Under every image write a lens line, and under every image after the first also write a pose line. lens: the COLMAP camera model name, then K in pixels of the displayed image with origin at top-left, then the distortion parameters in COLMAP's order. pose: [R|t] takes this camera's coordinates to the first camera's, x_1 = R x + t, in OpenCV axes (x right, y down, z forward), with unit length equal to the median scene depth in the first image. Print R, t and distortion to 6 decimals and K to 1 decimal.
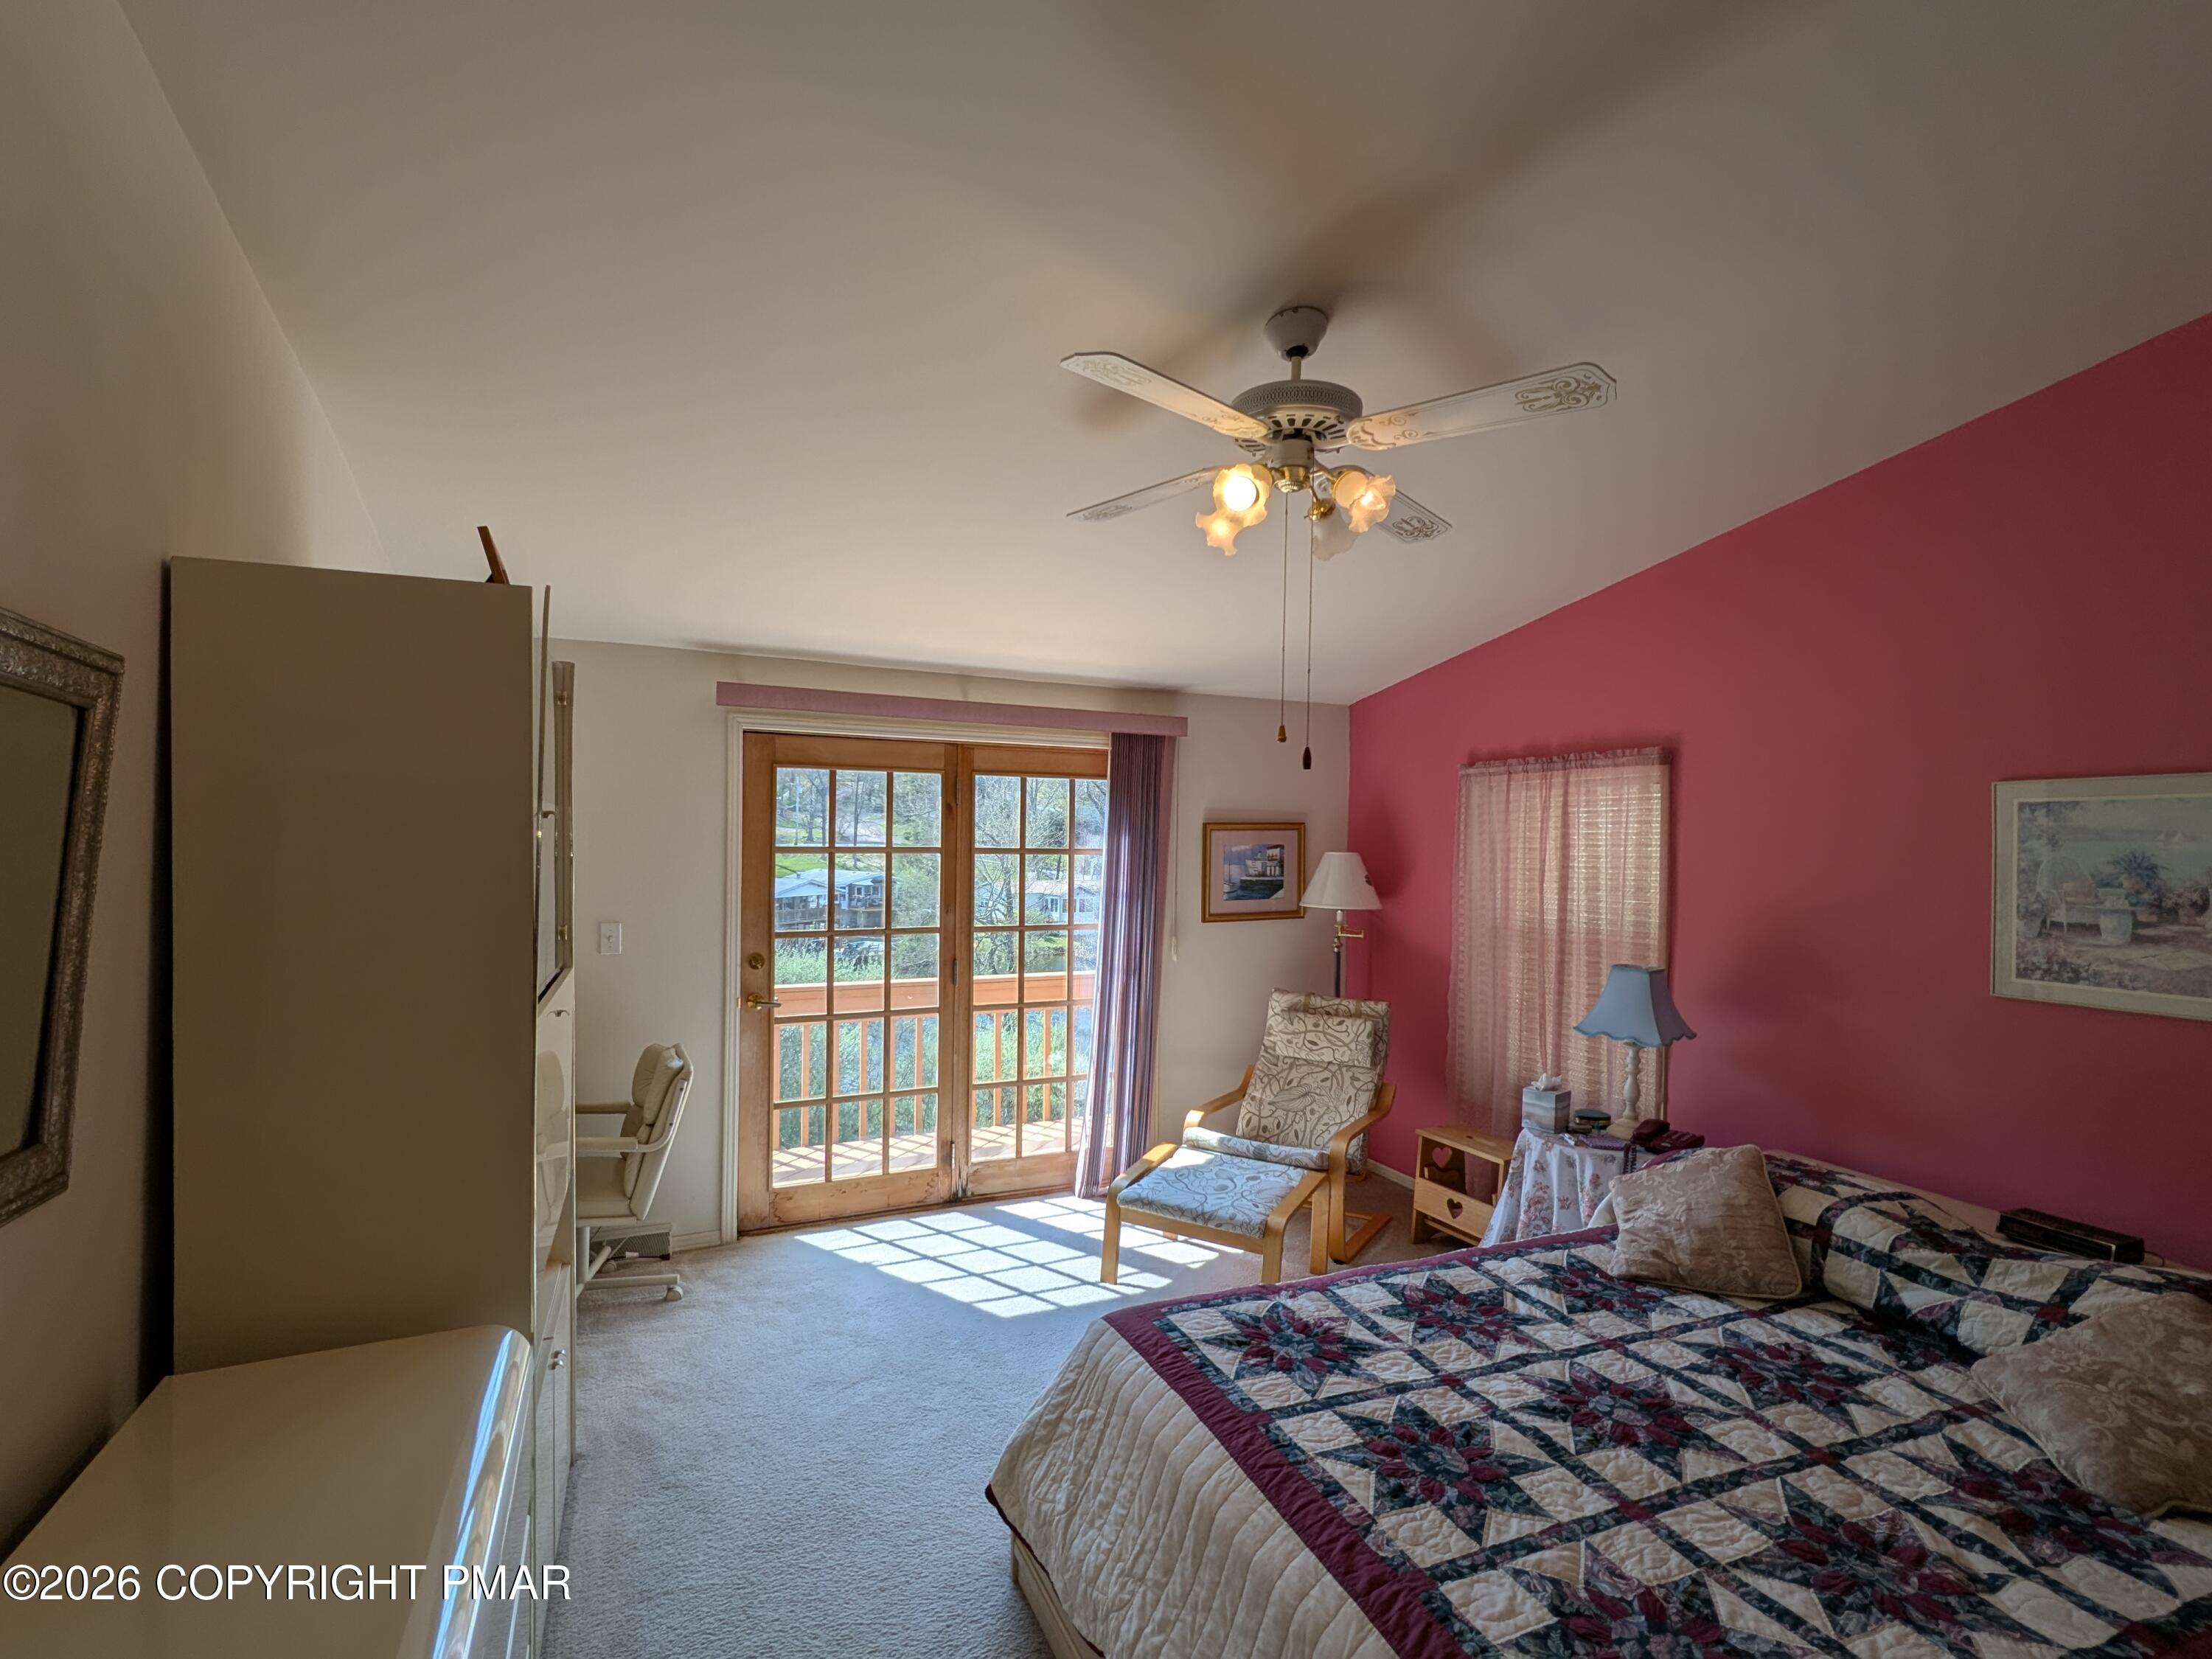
lens RADIAL K [[1043.0, 0, 1110.2], [0, 1043.0, 844.7], [0, 0, 1]] dist [0.000947, -0.000996]
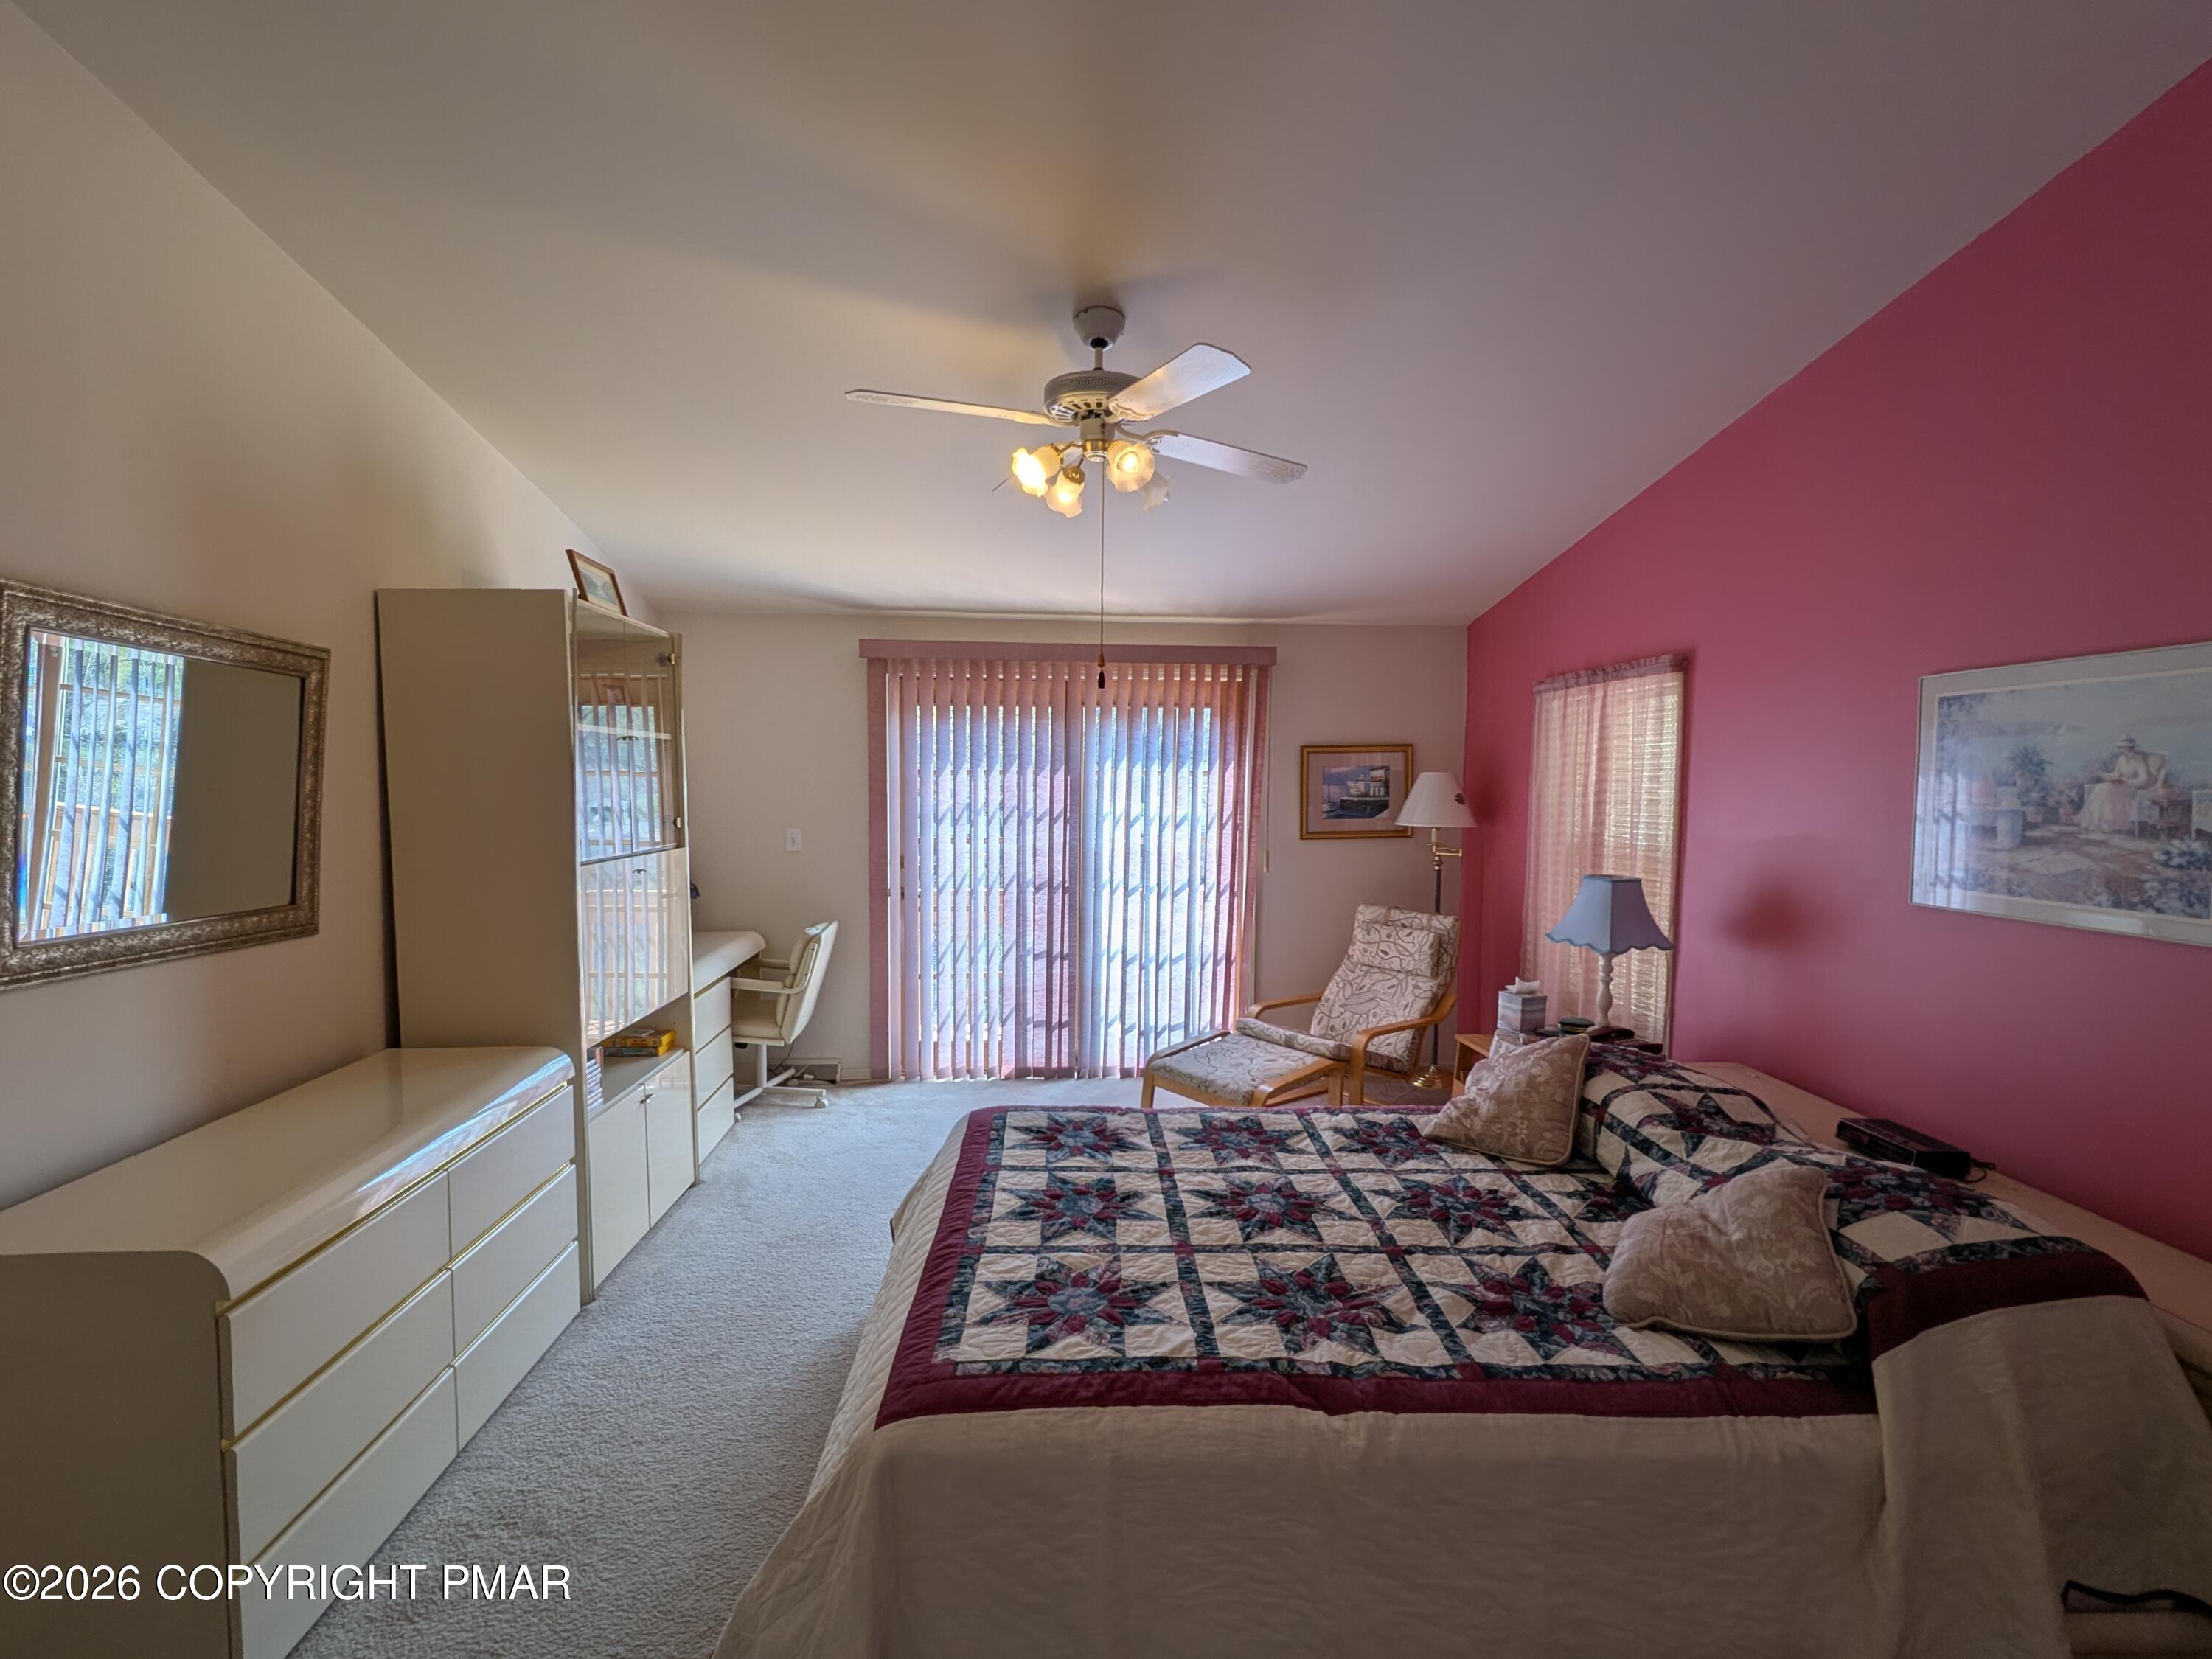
lens RADIAL K [[1043.0, 0, 1110.2], [0, 1043.0, 844.7], [0, 0, 1]] dist [0.000947, -0.000996]
pose [[0.937036, 0.014747, -0.348922, 0.614442], [0.005182, 0.998411, 0.056114, 0.041974], [0.349195, -0.054388, 0.935470, -0.160790]]
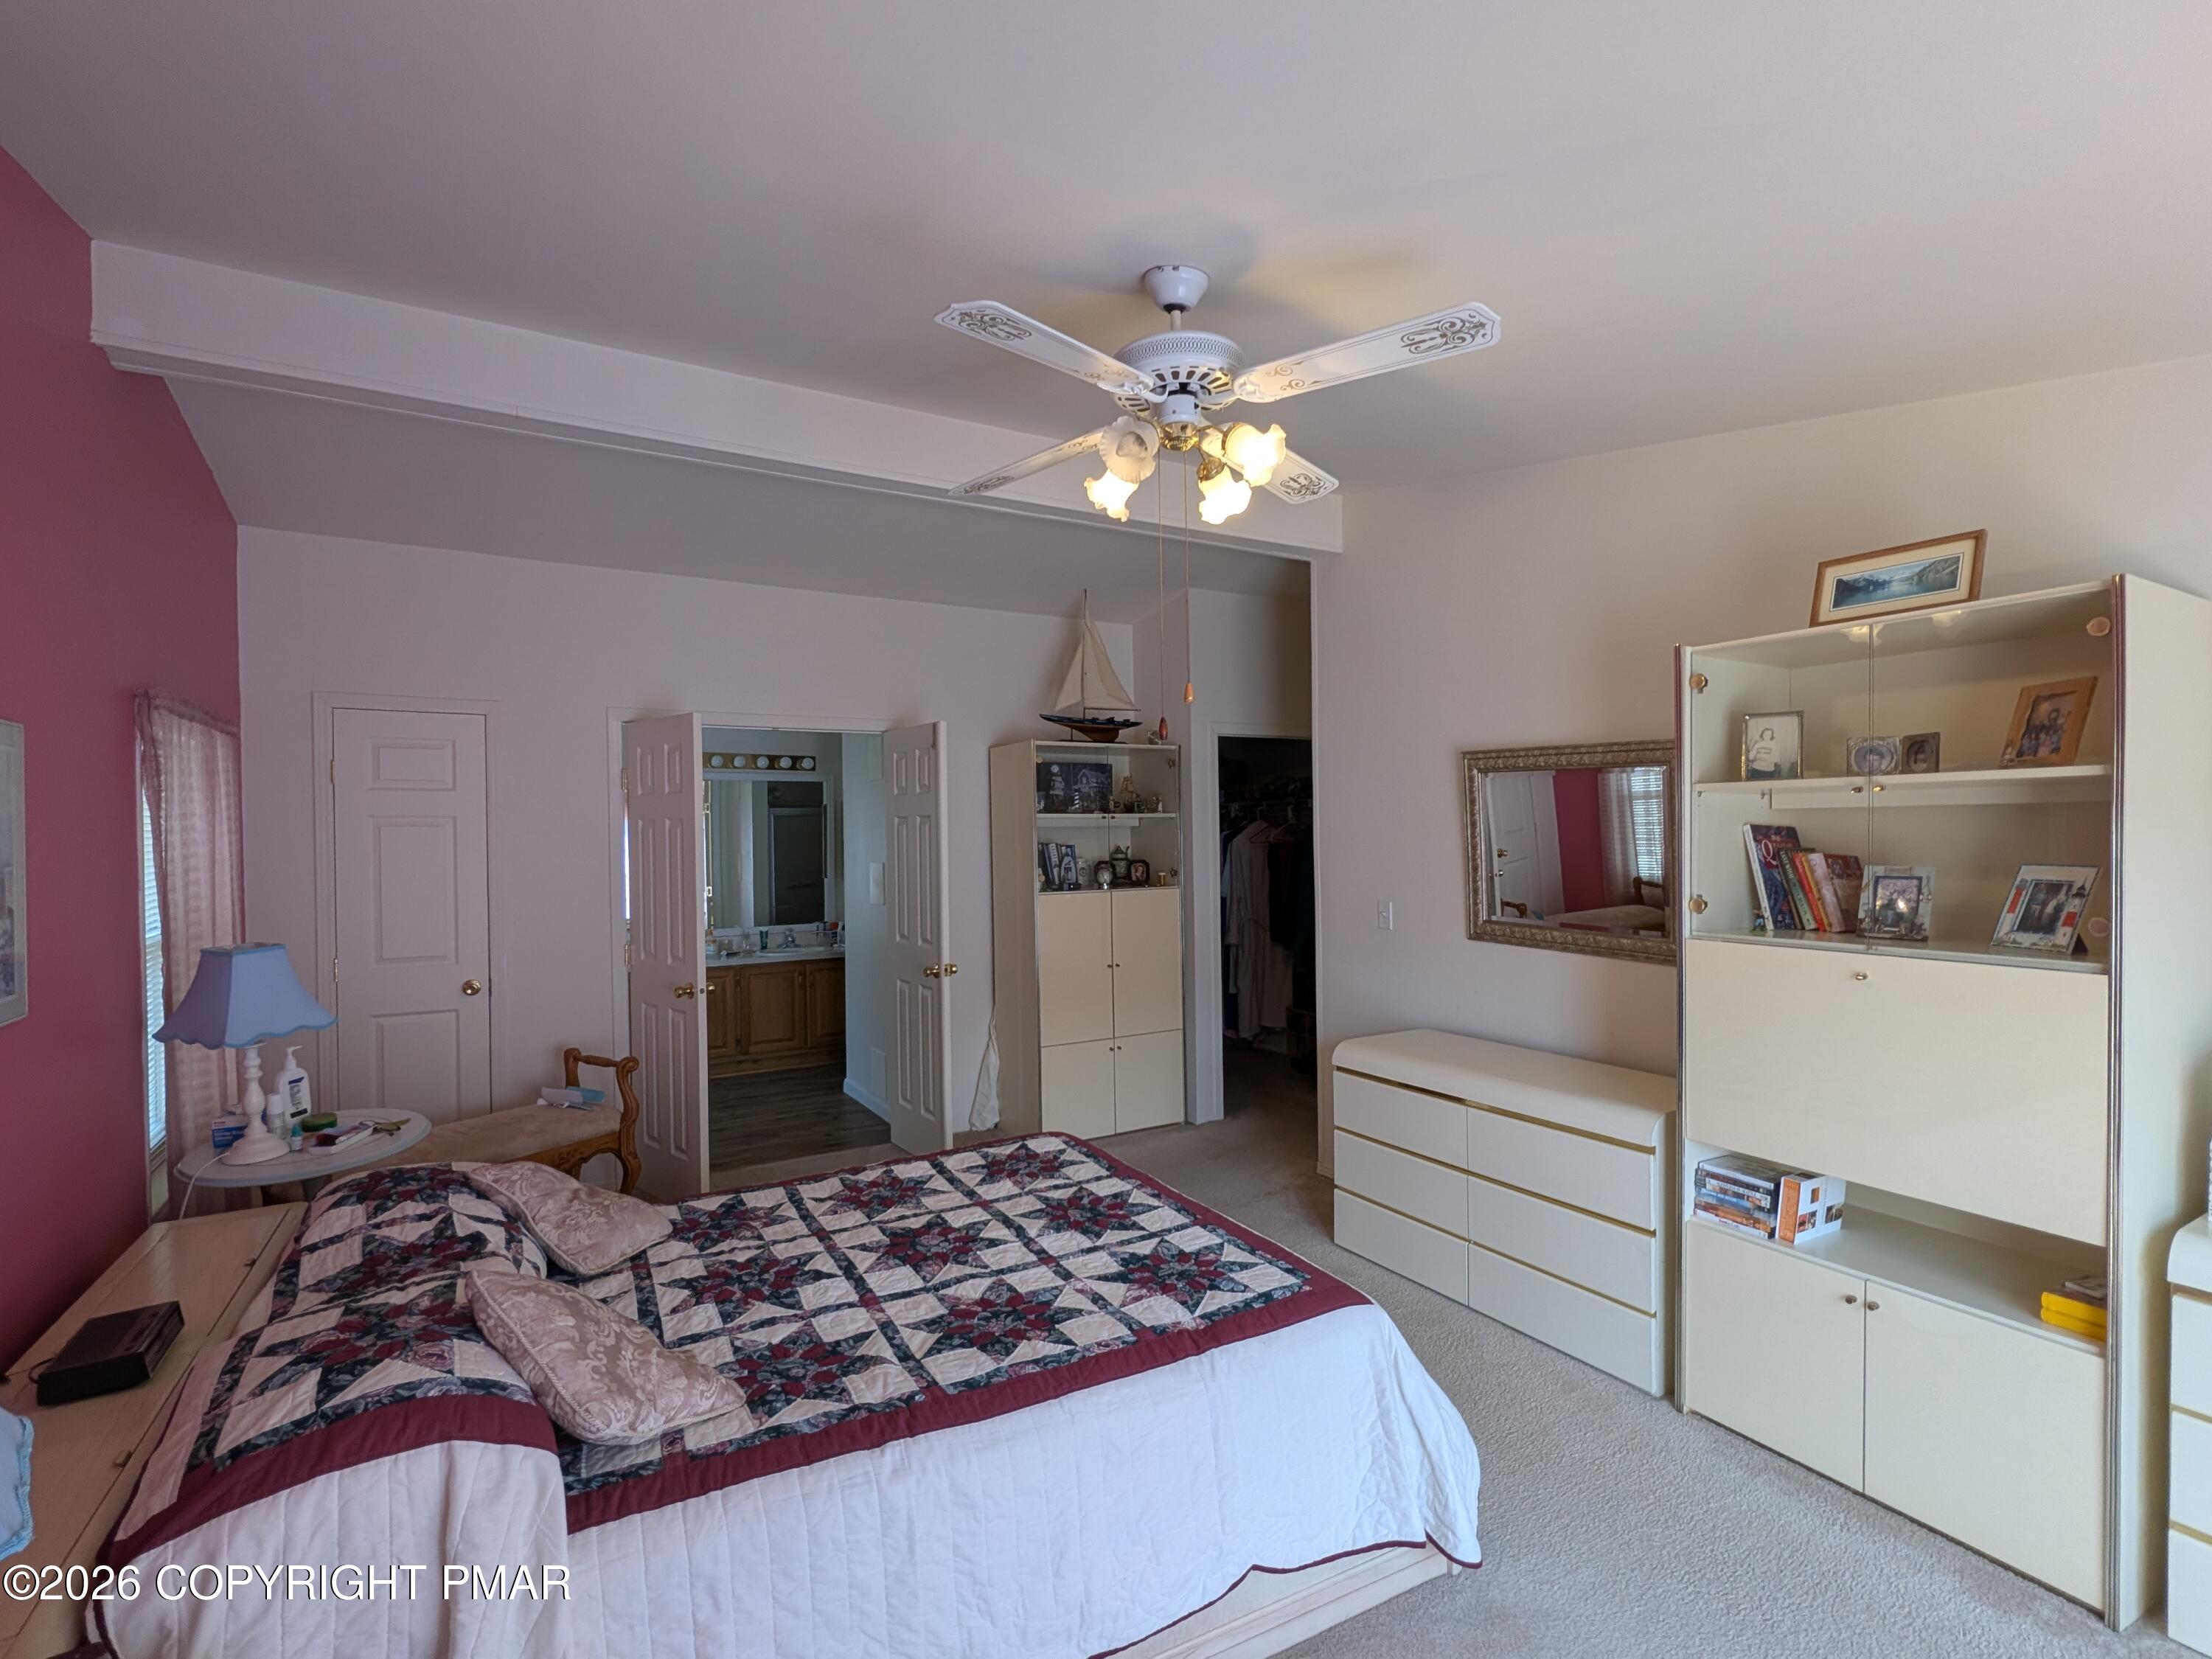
lens RADIAL K [[1043.0, 0, 1110.2], [0, 1043.0, 844.7], [0, 0, 1]] dist [0.000947, -0.000996]
pose [[-0.994457, -0.003172, -0.105096, 0.337925], [-0.004336, 0.999932, 0.010855, 0.017164], [0.105055, 0.011251, -0.994403, 1.940486]]
